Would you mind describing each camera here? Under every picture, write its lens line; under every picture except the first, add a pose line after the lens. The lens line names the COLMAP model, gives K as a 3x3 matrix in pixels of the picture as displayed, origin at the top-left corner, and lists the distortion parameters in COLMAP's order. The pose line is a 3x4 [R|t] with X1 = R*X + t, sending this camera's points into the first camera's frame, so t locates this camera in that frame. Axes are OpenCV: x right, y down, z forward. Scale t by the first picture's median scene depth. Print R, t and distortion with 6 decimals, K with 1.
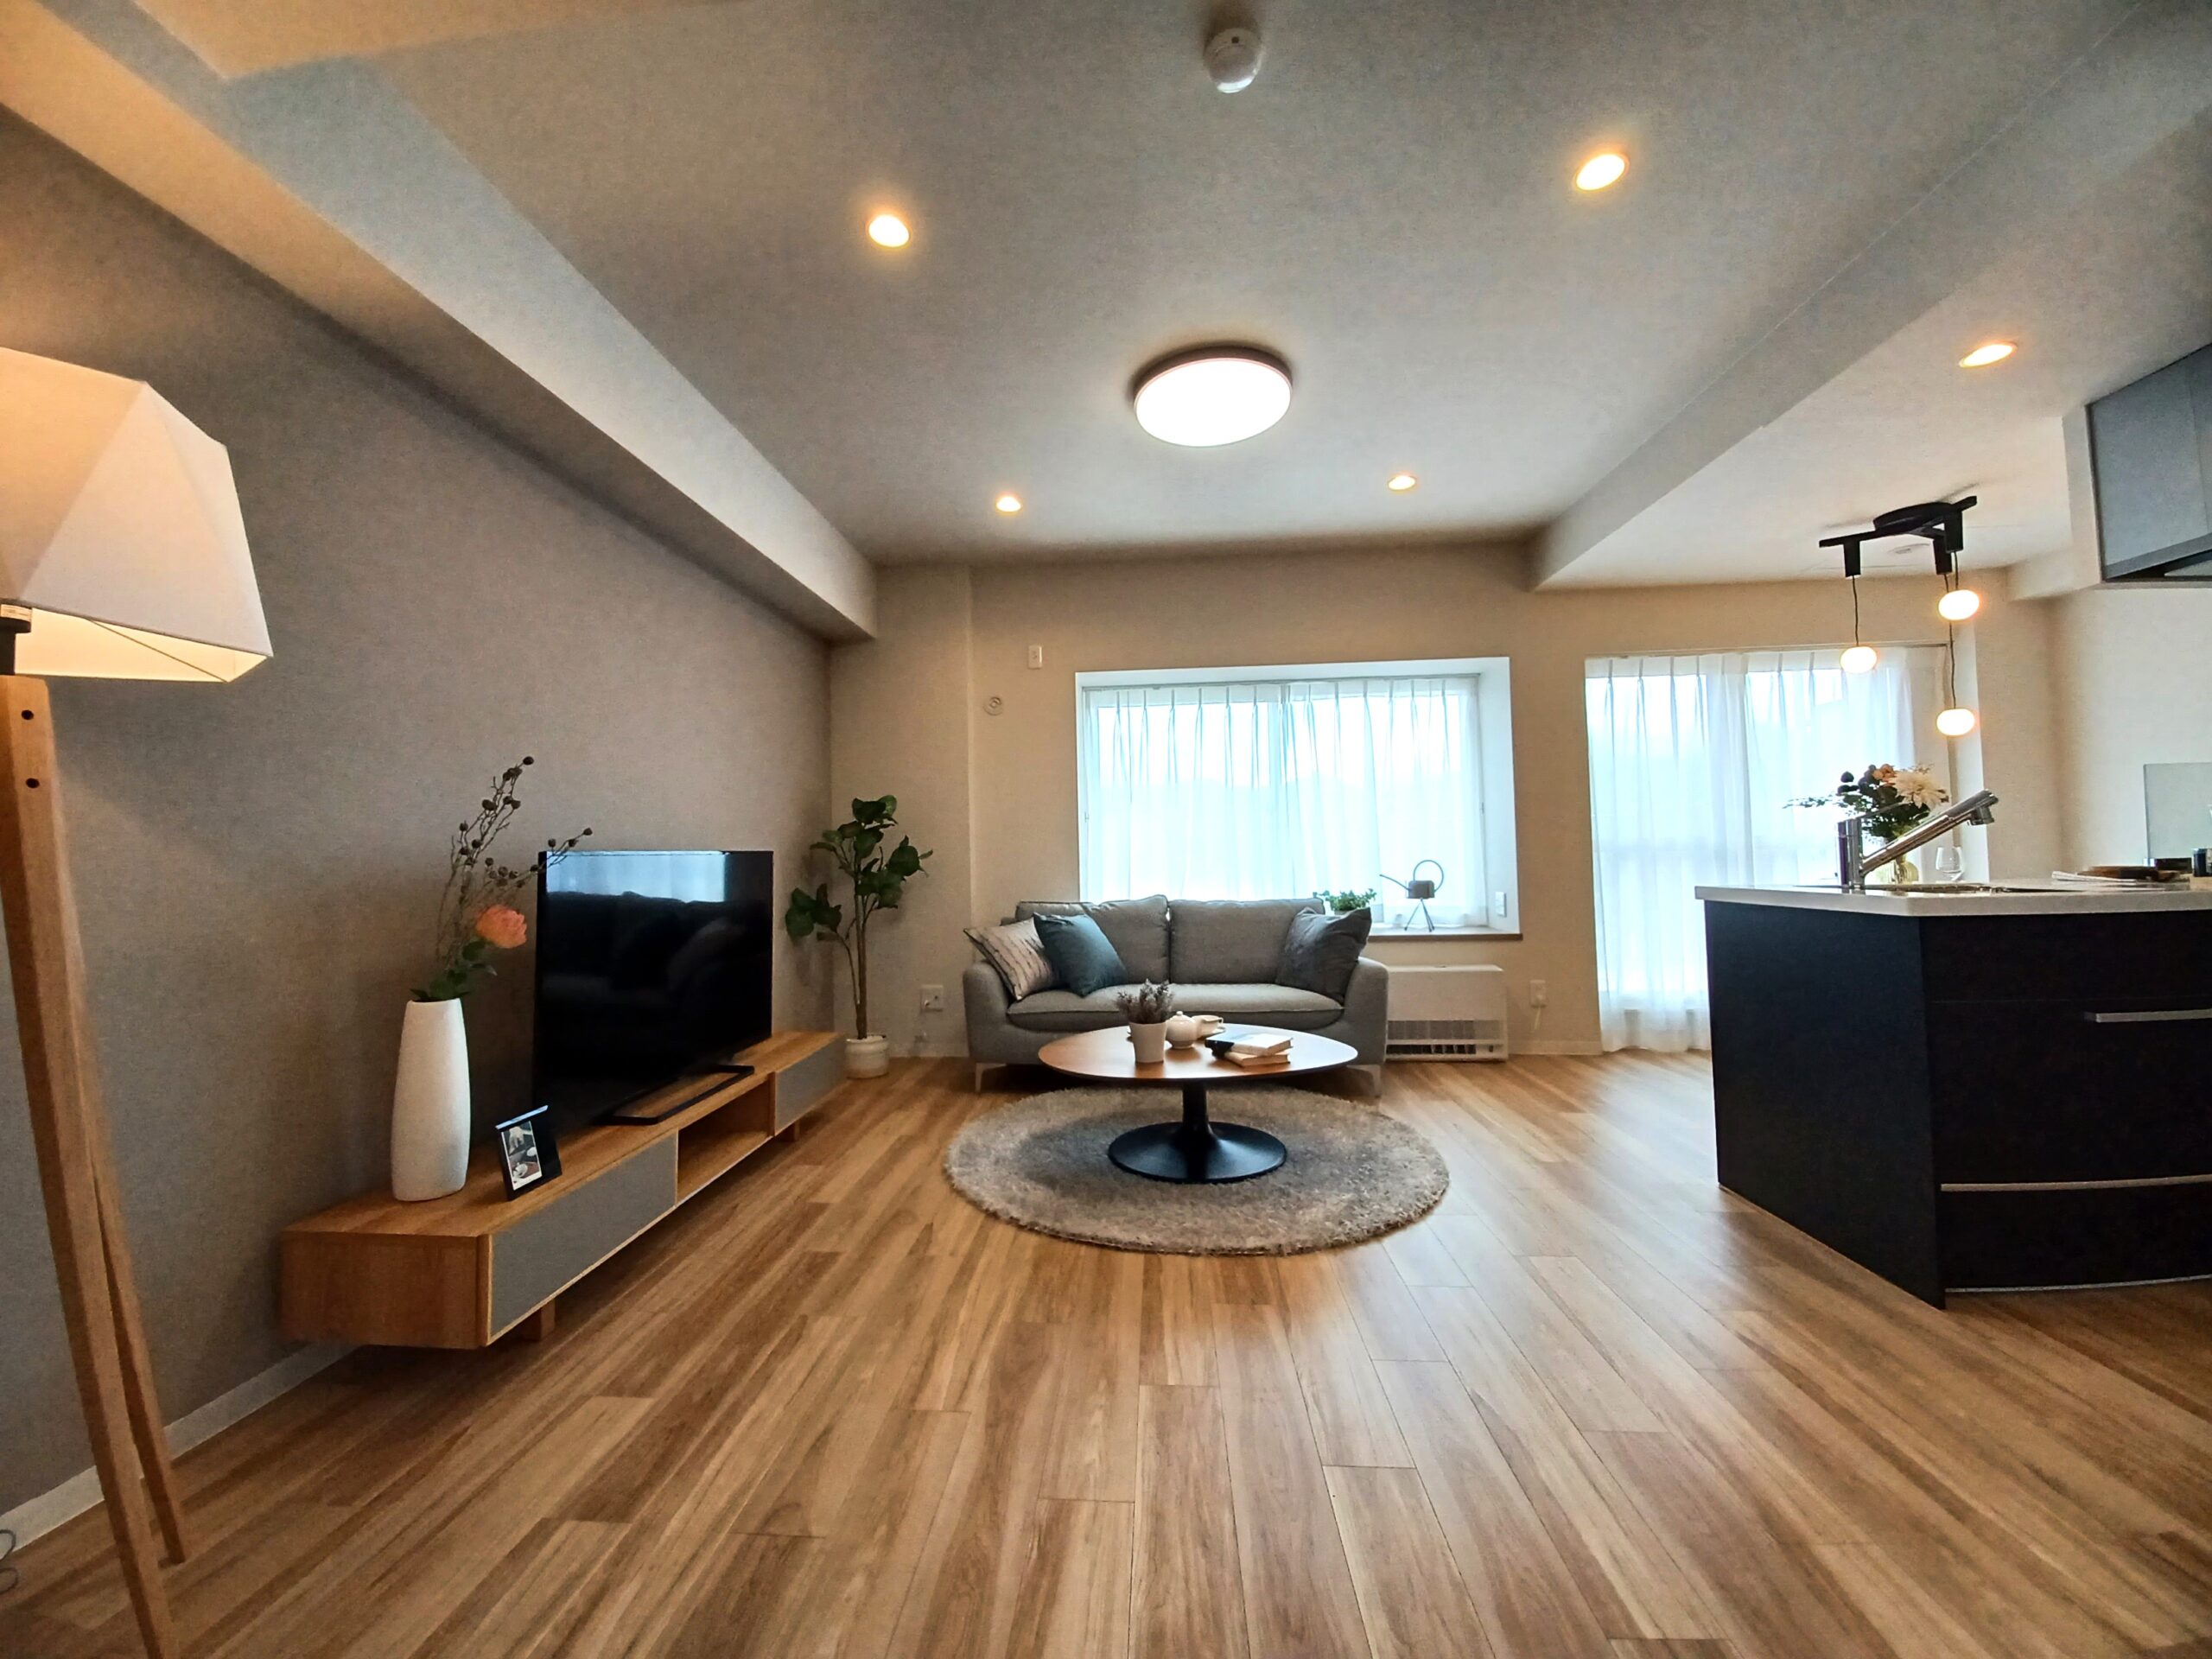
lens RADIAL K [[876.1, 0, 1086.6], [0, 876.1, 821.5], [0, 0, 1]] dist [0.015896, -0.013180]
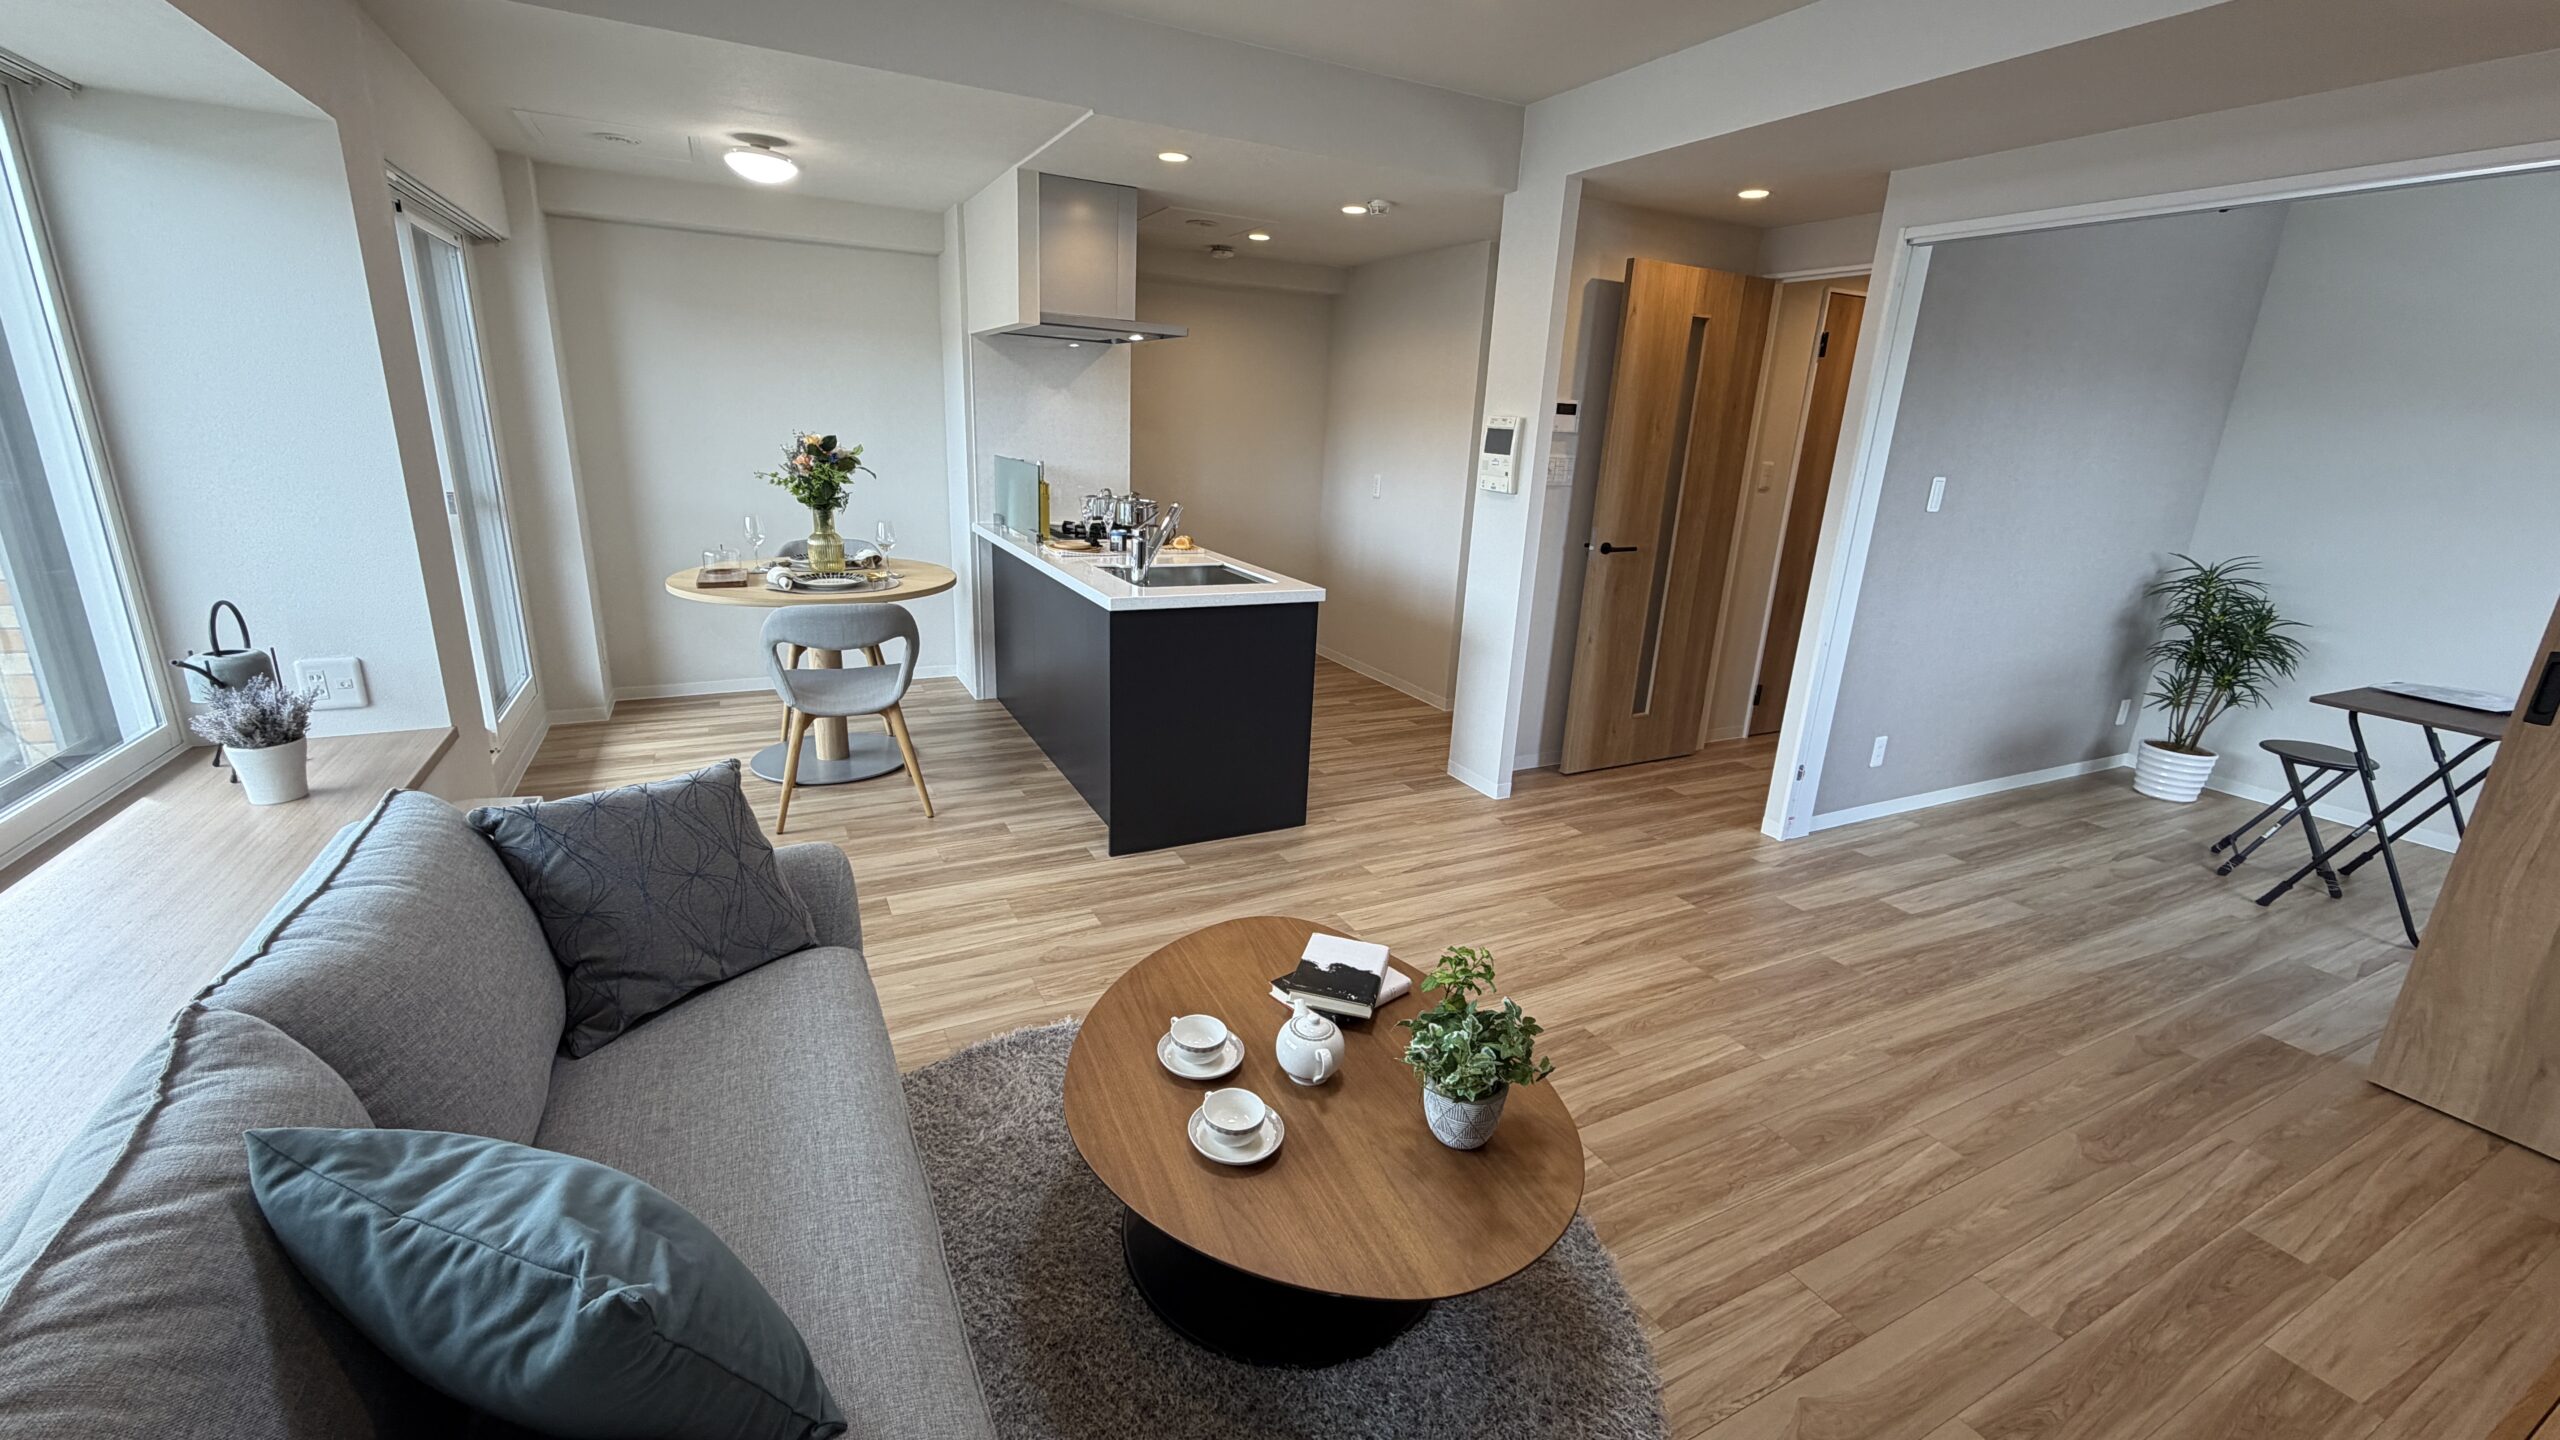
lens RADIAL K [[1019.1, 0, 1272.7], [0, 1019.1, 713.9], [0, 0, 1]] dist [-0.000272, 0.000373]
pose [[-0.530387, -0.242280, 0.812398, -0.540120], [-0.069586, 0.967500, 0.243106, -0.130964], [-0.844895, 0.072408, -0.530009, 1.986391]]
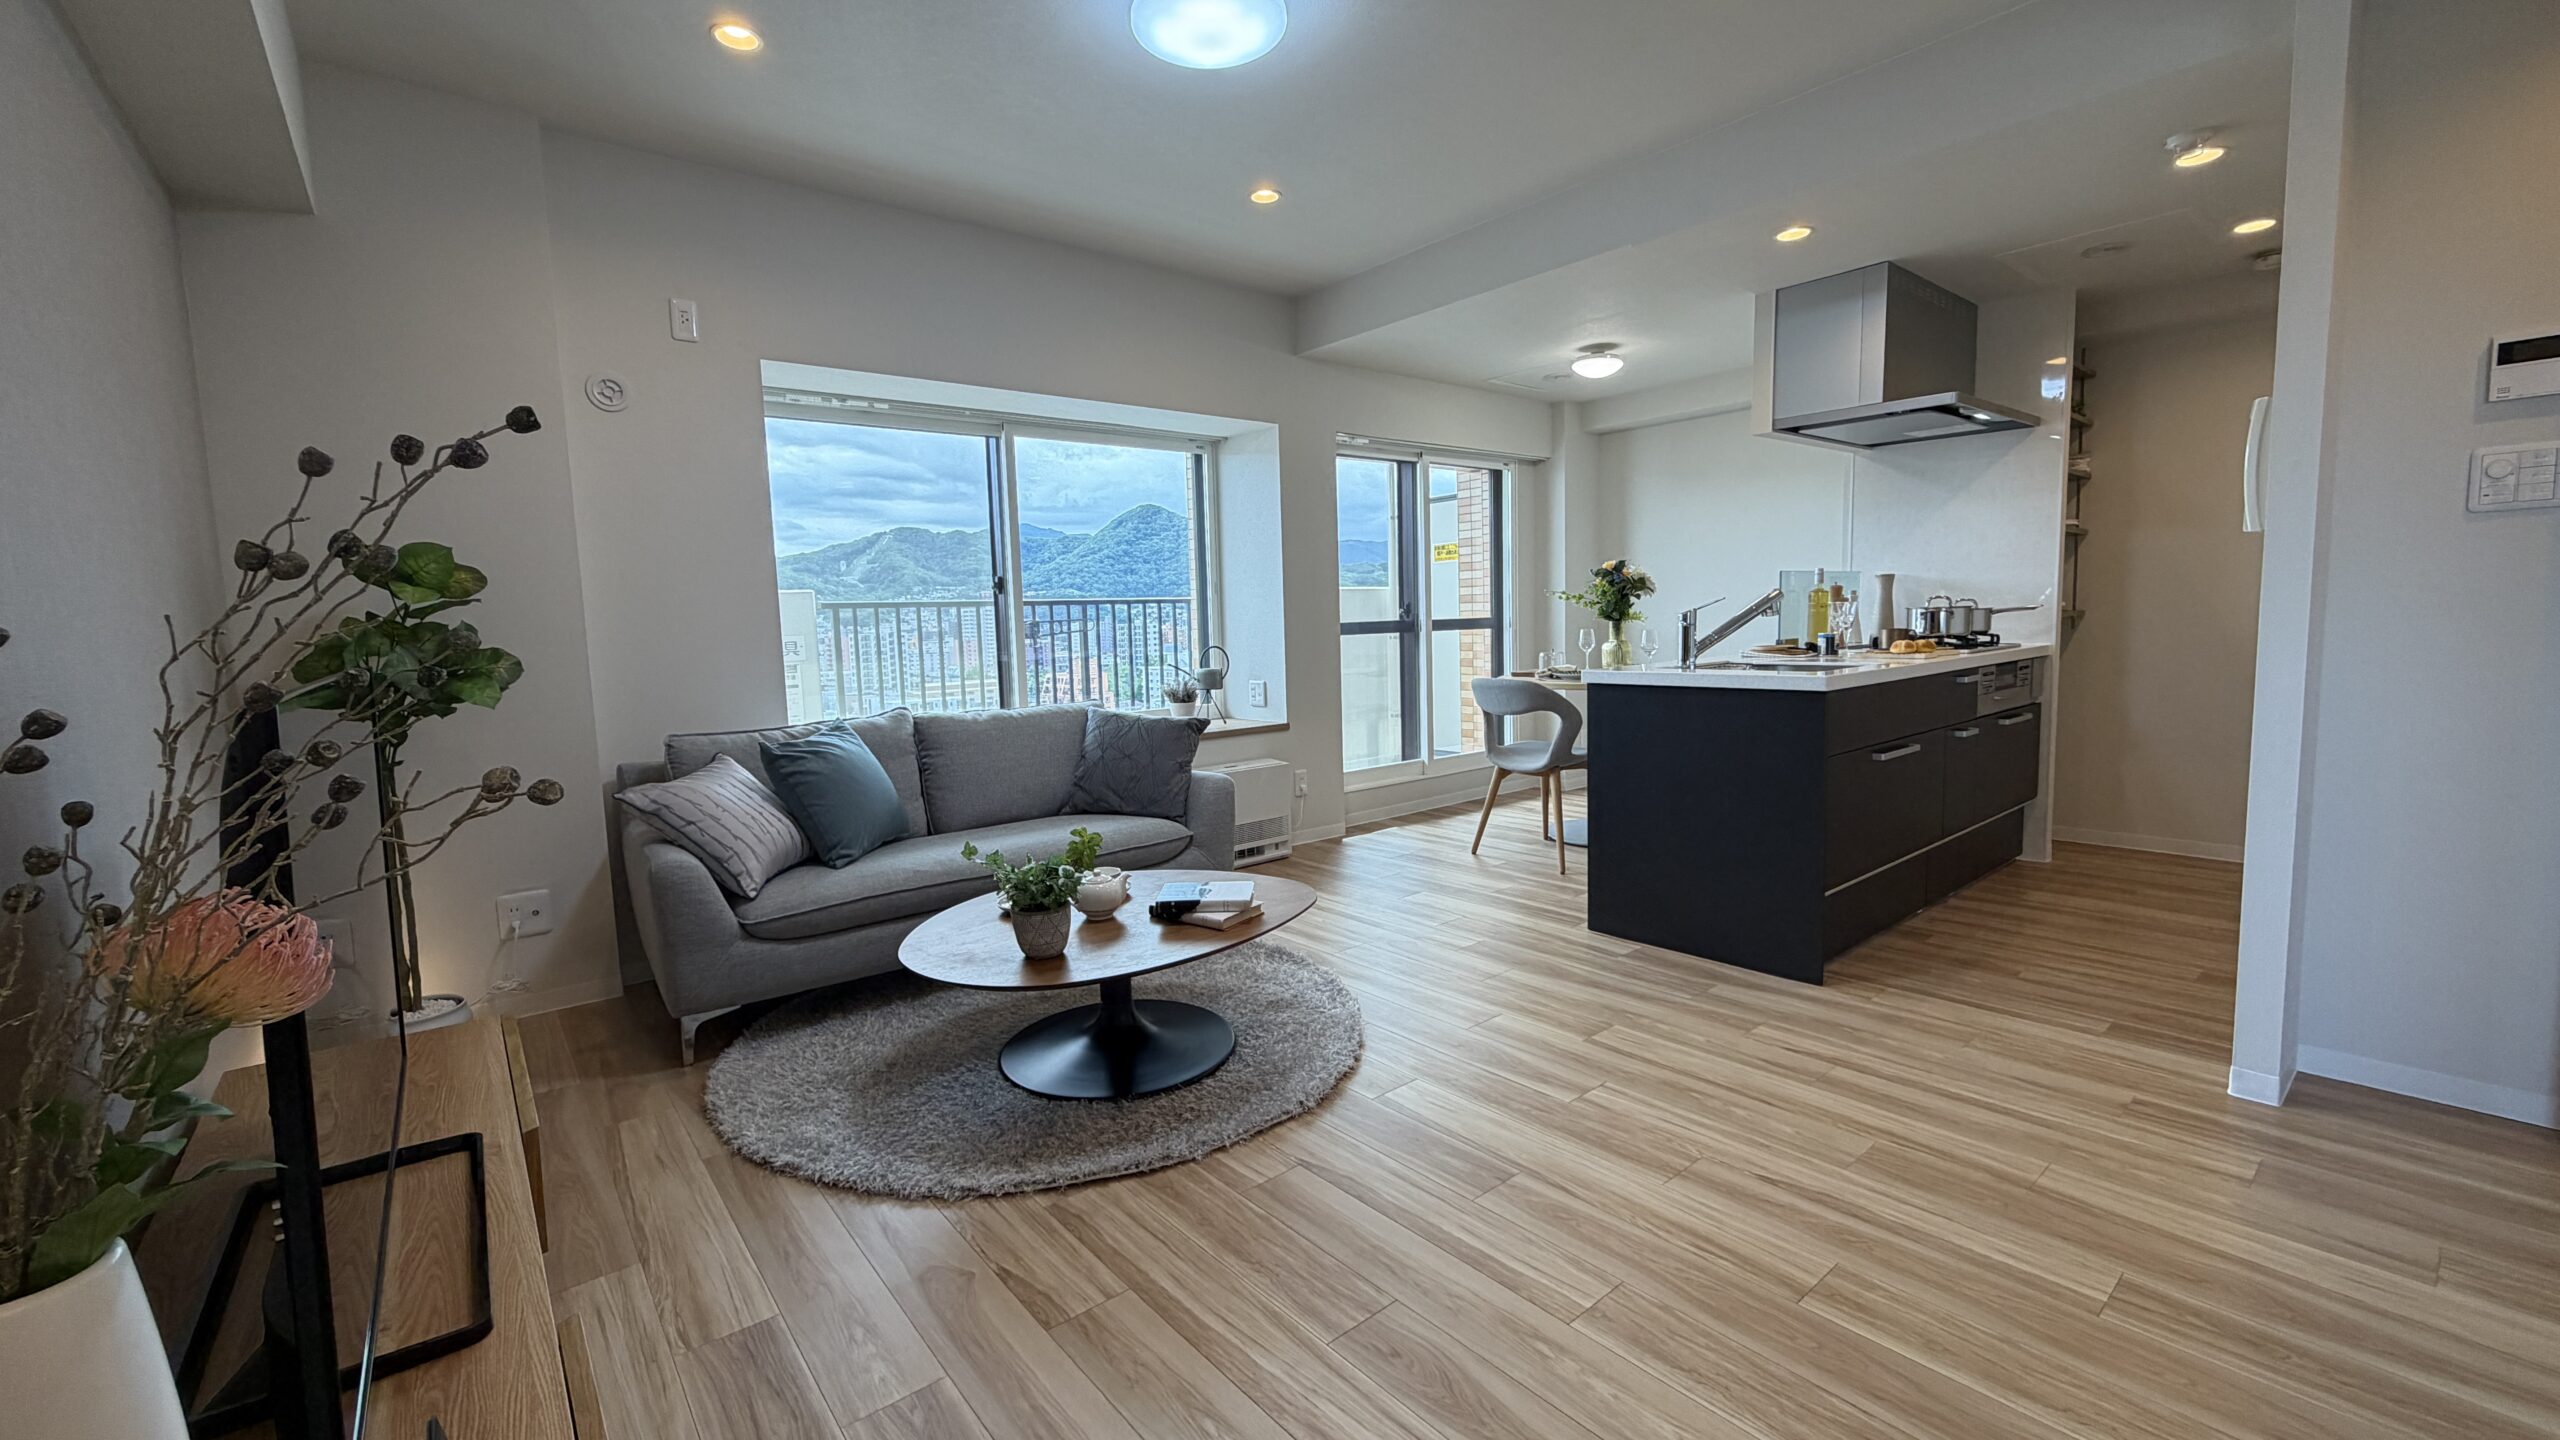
lens RADIAL K [[1019.1, 0, 1272.7], [0, 1019.1, 713.9], [0, 0, 1]] dist [-0.000272, 0.000373]
pose [[0.717068, -0.067084, 0.693767, -0.624385], [-0.012635, 0.993943, 0.109170, -0.008408], [-0.696889, -0.087048, 0.711877, 0.488483]]
